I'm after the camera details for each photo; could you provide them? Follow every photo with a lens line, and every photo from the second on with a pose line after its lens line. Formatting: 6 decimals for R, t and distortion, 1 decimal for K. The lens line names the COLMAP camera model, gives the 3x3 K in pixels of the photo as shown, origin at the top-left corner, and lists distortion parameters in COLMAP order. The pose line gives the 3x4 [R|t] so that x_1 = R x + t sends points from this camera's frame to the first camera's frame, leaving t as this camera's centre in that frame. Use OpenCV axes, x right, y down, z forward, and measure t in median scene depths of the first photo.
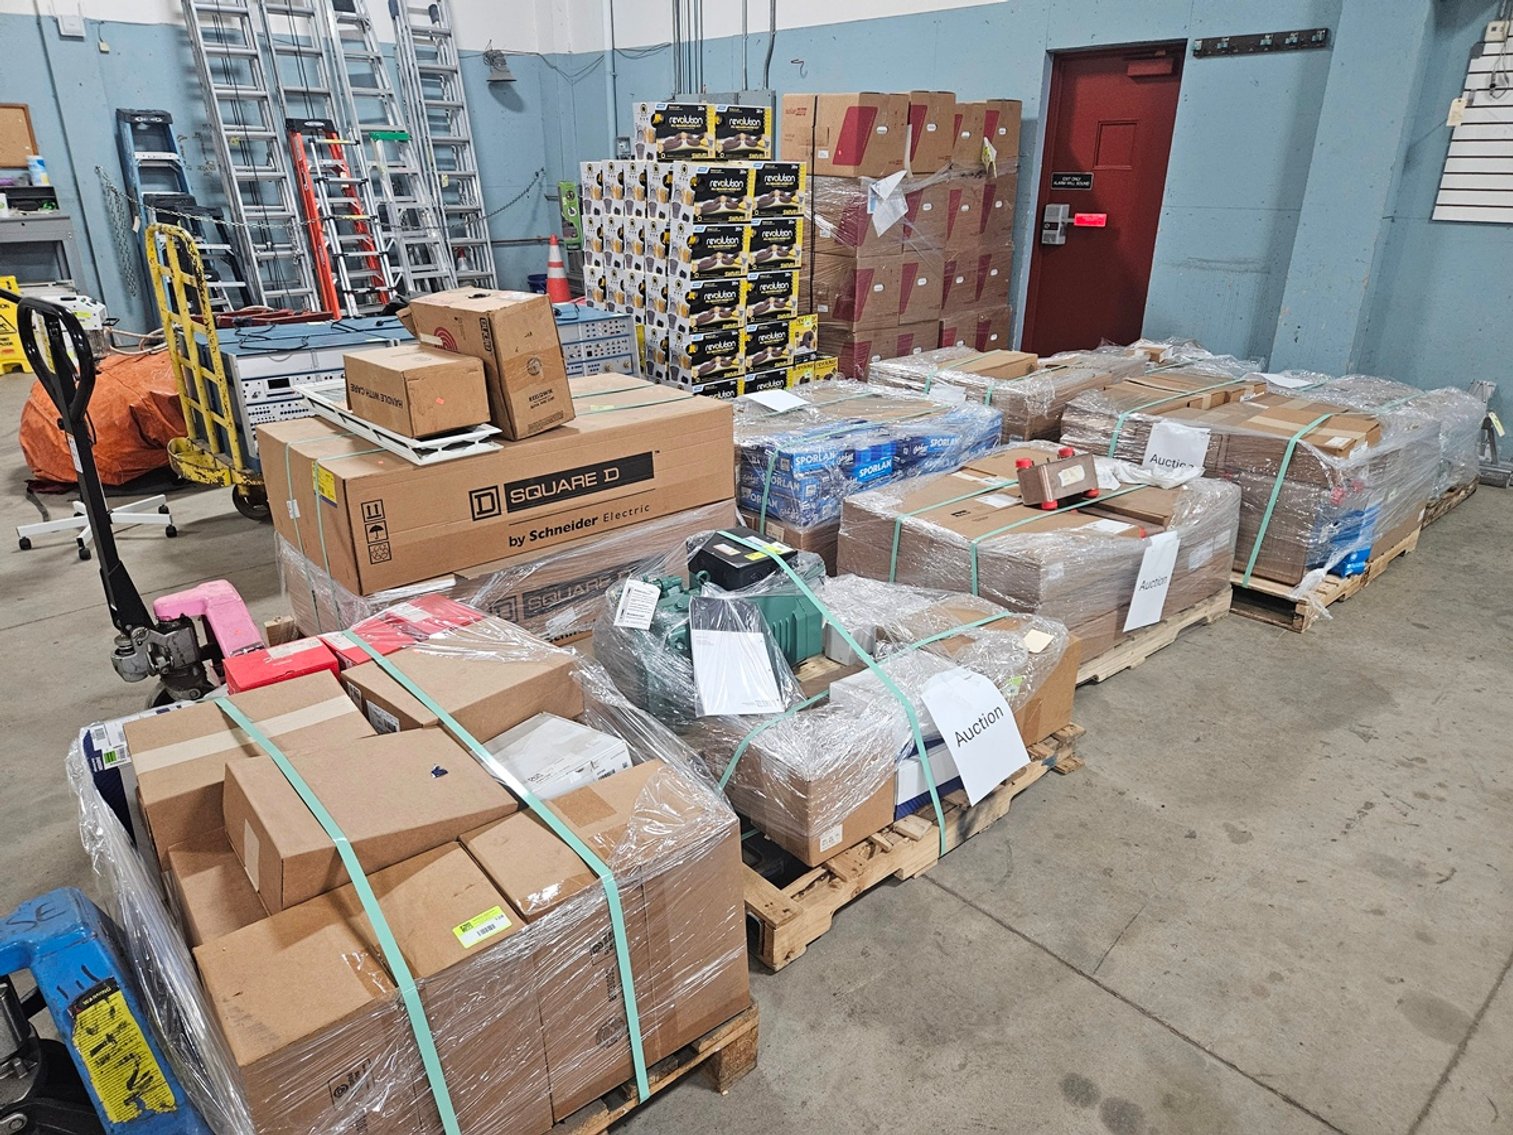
lens RADIAL K [[1018.6, 0, 749.2], [0, 1018.6, 562.6], [0, 0, 1]] dist [0.083886, -0.059571]
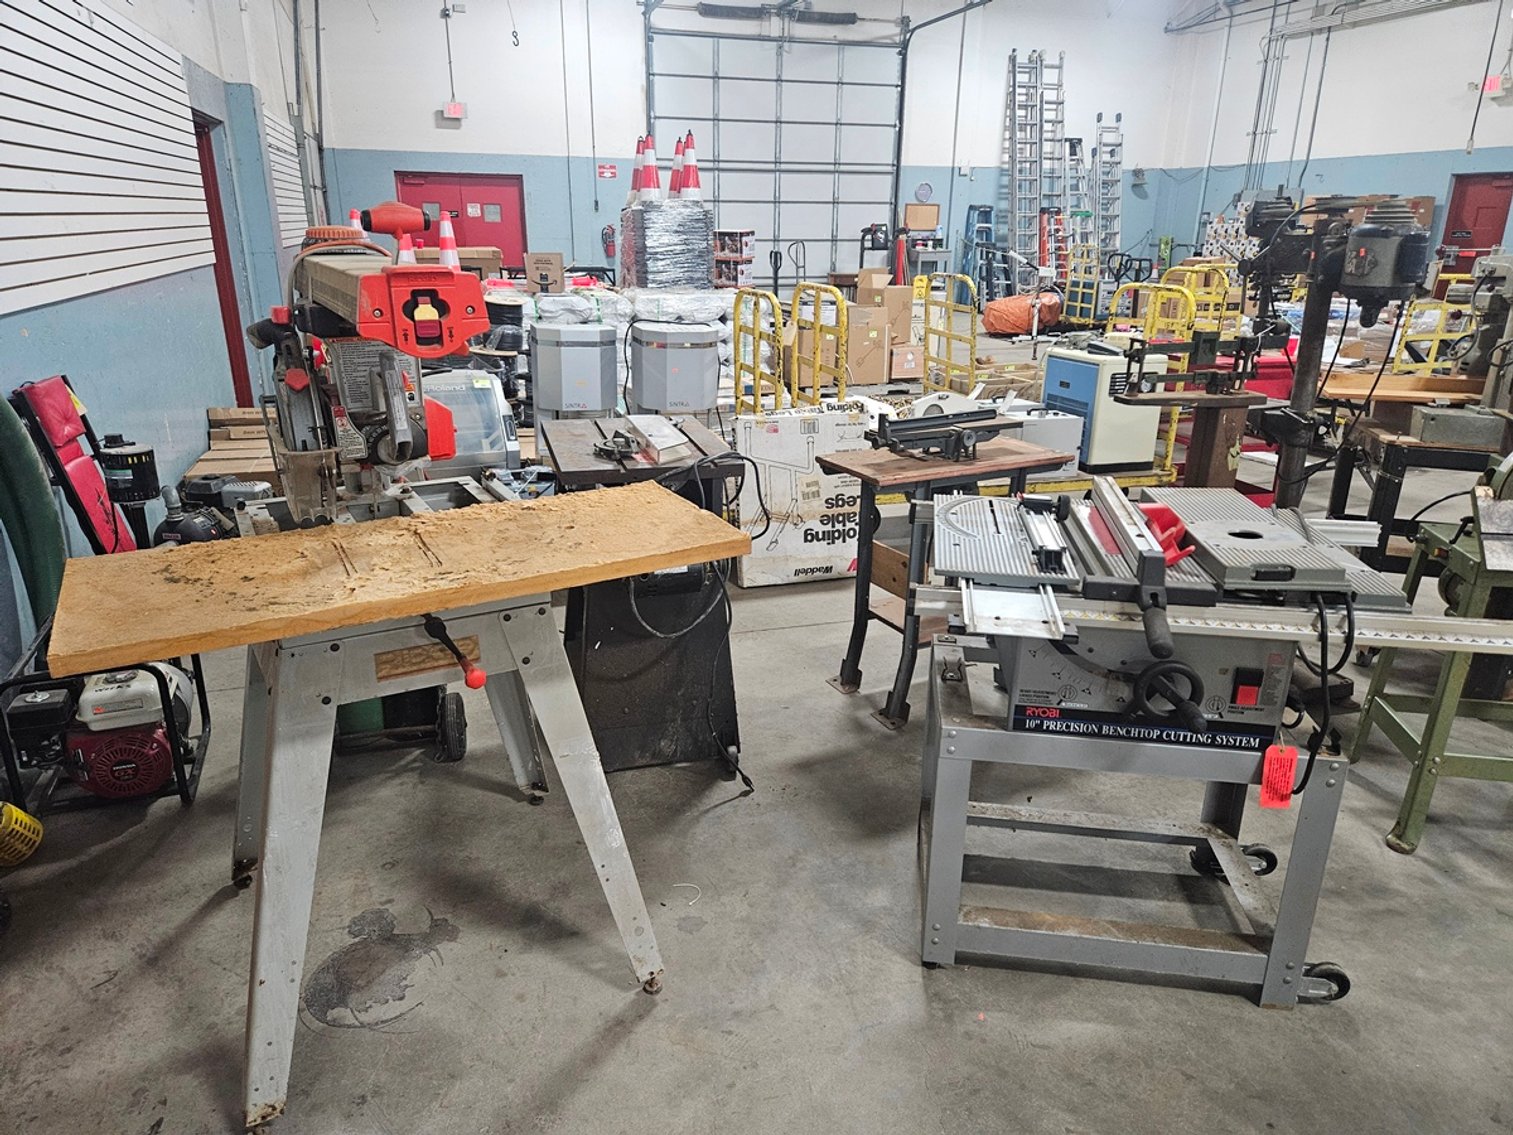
lens RADIAL K [[1018.6, 0, 749.2], [0, 1018.6, 562.6], [0, 0, 1]] dist [0.083886, -0.059571]
pose [[0.903213, 0.142642, -0.404796, -0.021971], [-0.165106, 0.986054, -0.020932, 0.438521], [0.396164, 0.085741, 0.914168, -1.118537]]
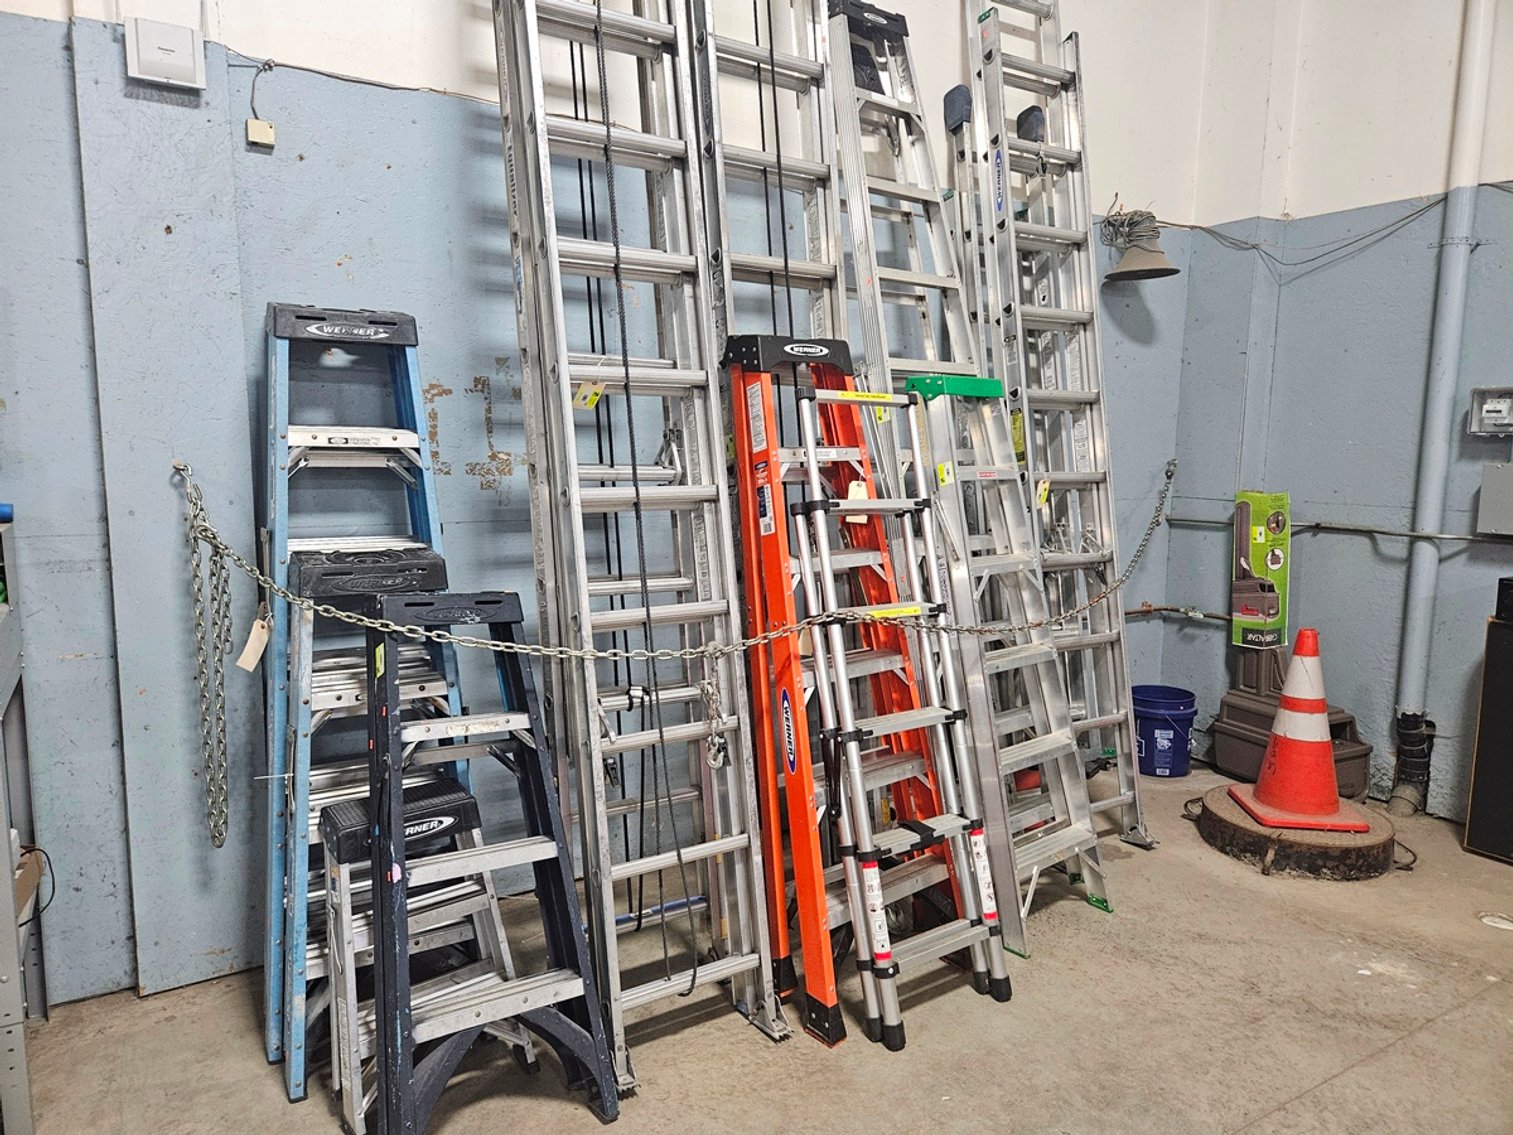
lens RADIAL K [[1018.6, 0, 749.2], [0, 1018.6, 562.6], [0, 0, 1]] dist [0.083886, -0.059571]
pose [[0.983313, 0.031437, -0.179187, -0.375163], [-0.075537, 0.966593, -0.244934, -0.272758], [0.165501, 0.254382, 0.952837, 0.700446]]
